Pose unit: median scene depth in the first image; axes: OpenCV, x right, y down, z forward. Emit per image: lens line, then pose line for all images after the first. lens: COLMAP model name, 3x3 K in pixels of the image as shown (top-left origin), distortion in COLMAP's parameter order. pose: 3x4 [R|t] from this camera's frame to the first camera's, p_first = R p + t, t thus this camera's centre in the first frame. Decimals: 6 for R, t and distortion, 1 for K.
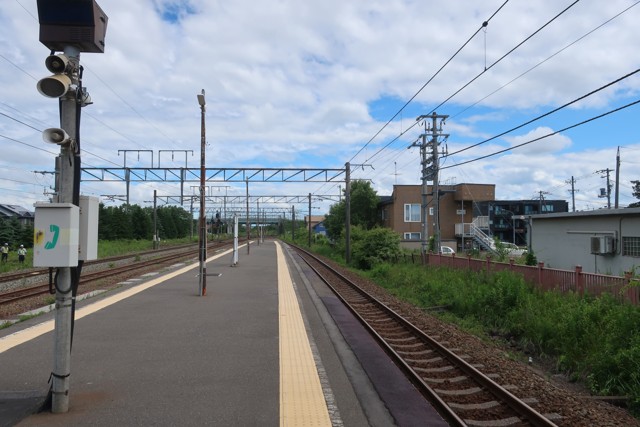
lens RADIAL K [[528.5, 0, 330.8], [0, 528.5, 212.5], [0, 0, 1]] dist [-0.001092, -0.000267]
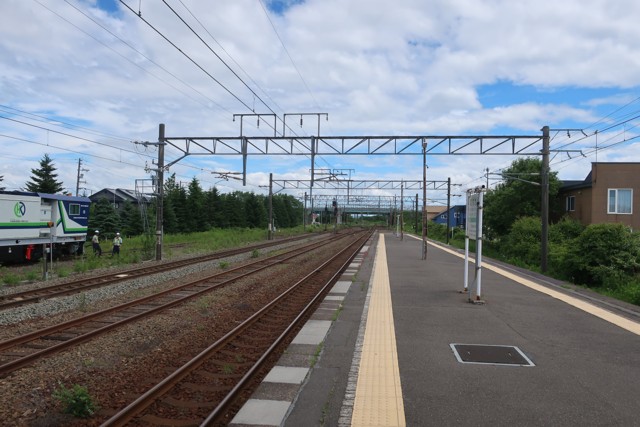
lens RADIAL K [[530.4, 0, 320.0], [0, 530.4, 213.5], [0, 0, 1]] dist [0.011566, 0.002580]
pose [[0.978931, 0.018838, -0.203322, -0.110464], [-0.014759, 0.999659, 0.021559, 0.008745], [0.203658, -0.018104, 0.978875, 0.246304]]
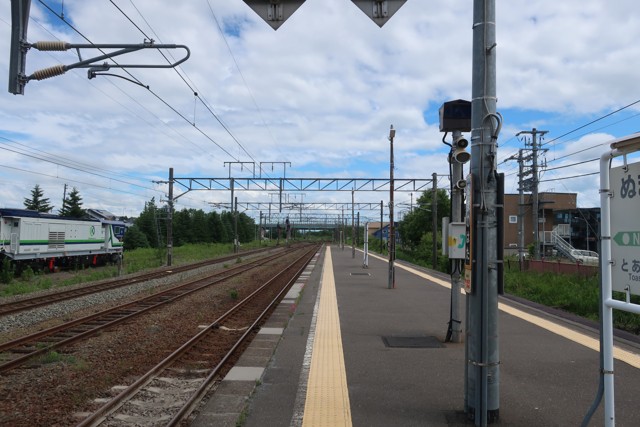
lens RADIAL K [[530.4, 0, 320.0], [0, 530.4, 213.5], [0, 0, 1]] dist [0.011566, 0.002580]
pose [[0.994523, 0.006864, -0.104294, -0.081794], [-0.007766, 0.999936, -0.008247, -0.002516], [0.104231, 0.009012, 0.994512, -0.080580]]
